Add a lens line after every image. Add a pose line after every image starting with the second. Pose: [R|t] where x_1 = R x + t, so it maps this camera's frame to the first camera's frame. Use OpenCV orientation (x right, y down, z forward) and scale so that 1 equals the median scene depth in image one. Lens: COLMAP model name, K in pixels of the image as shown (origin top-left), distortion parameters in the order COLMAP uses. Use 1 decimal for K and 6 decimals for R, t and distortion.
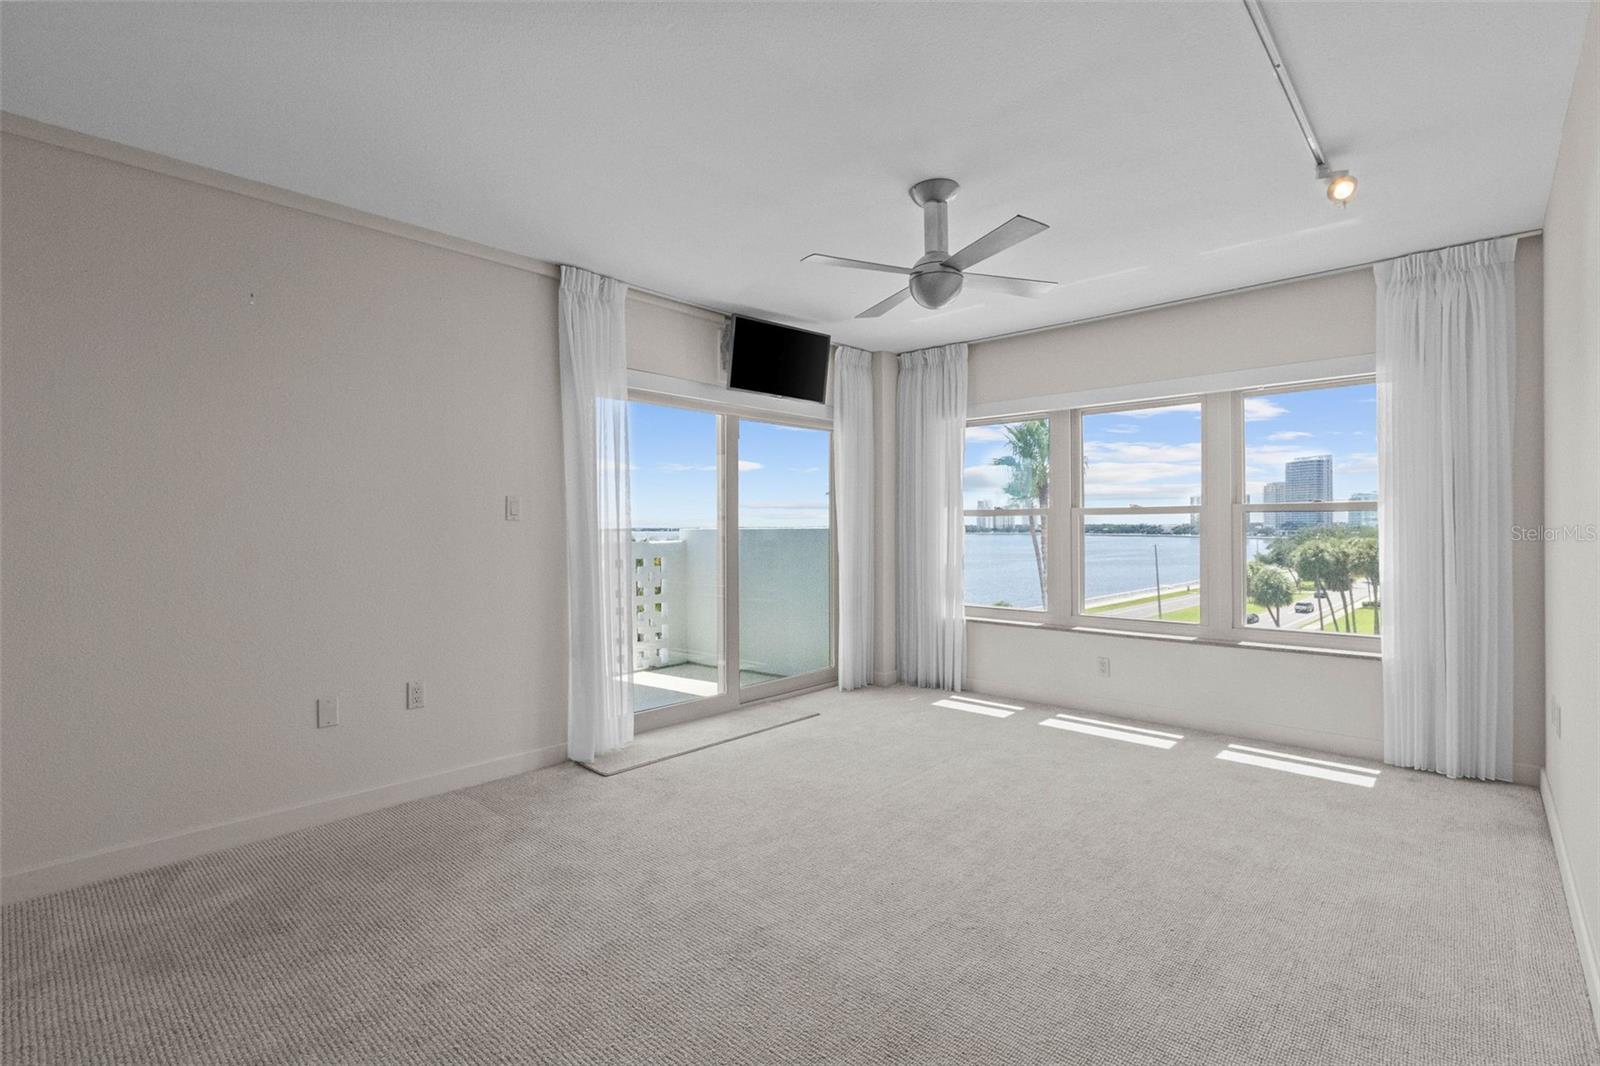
lens RADIAL K [[731.0, 0, 804.5], [0, 731.0, 538.7], [0, 0, 1]] dist [0.001791, -0.000224]
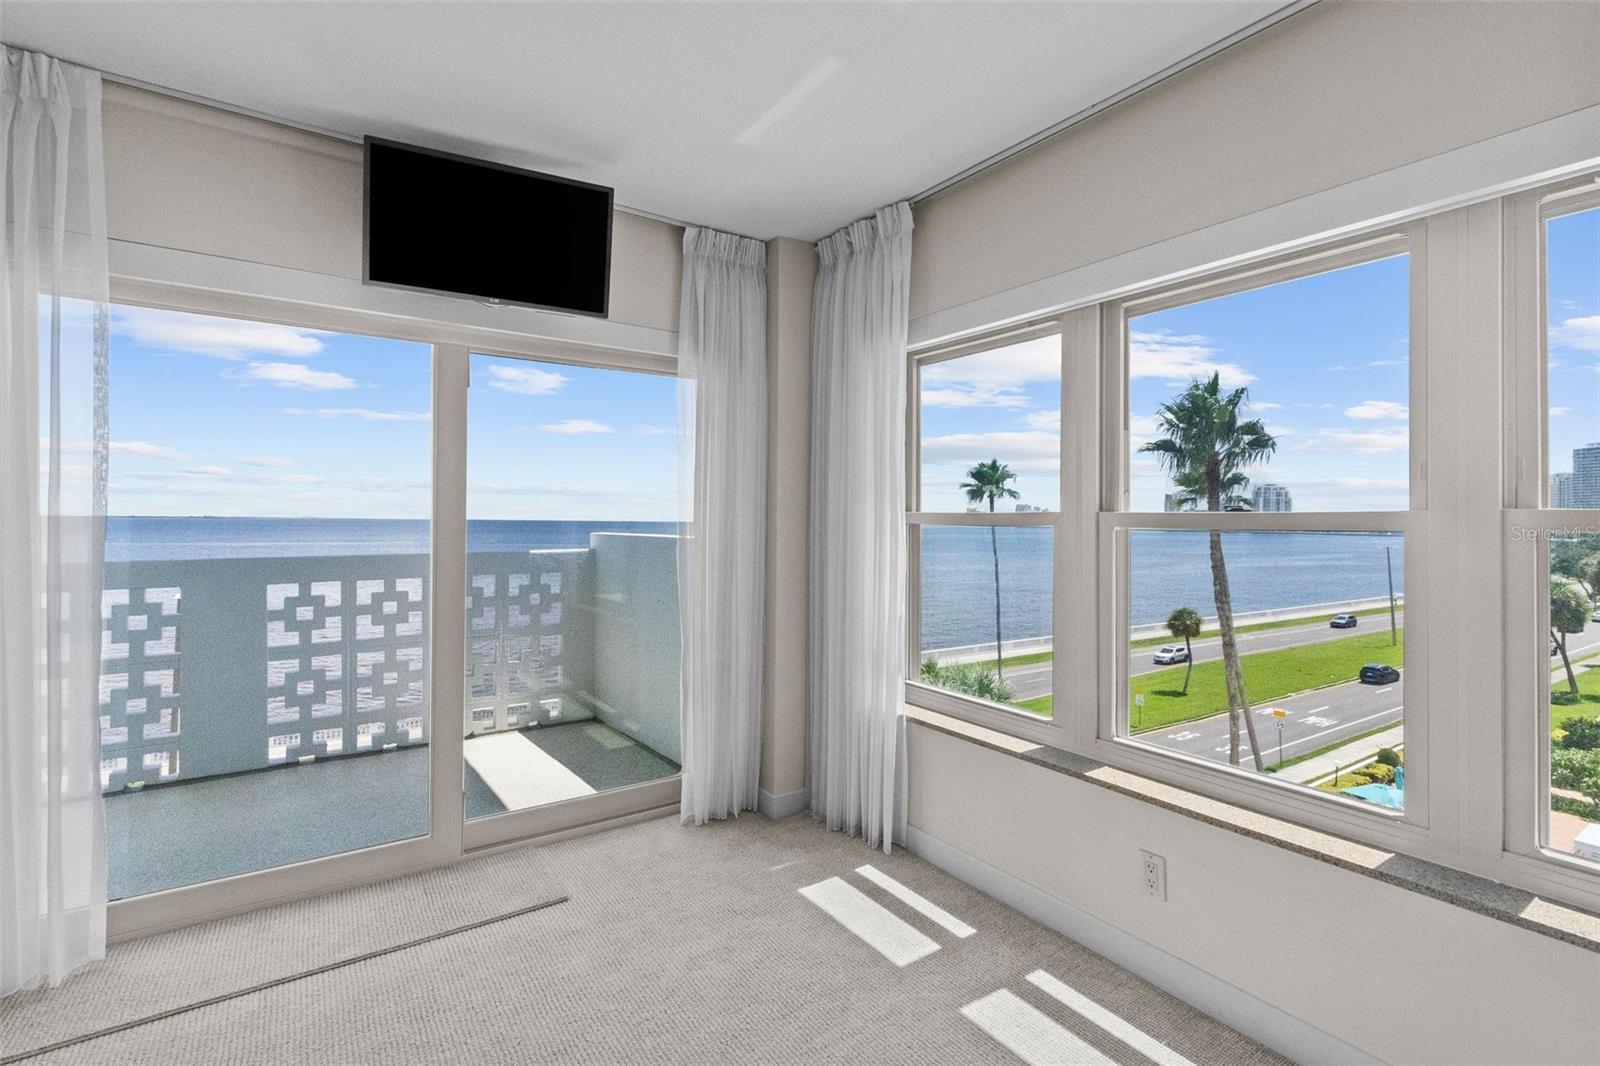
lens RADIAL K [[731.0, 0, 794.4], [0, 731.0, 522.2], [0, 0, 1]] dist [0.001791, -0.000224]
pose [[0.972351, 0.015081, -0.233039, 0.267727], [-0.017663, 0.999804, -0.008998, -0.026994], [0.232857, 0.012865, 0.972426, 0.463106]]
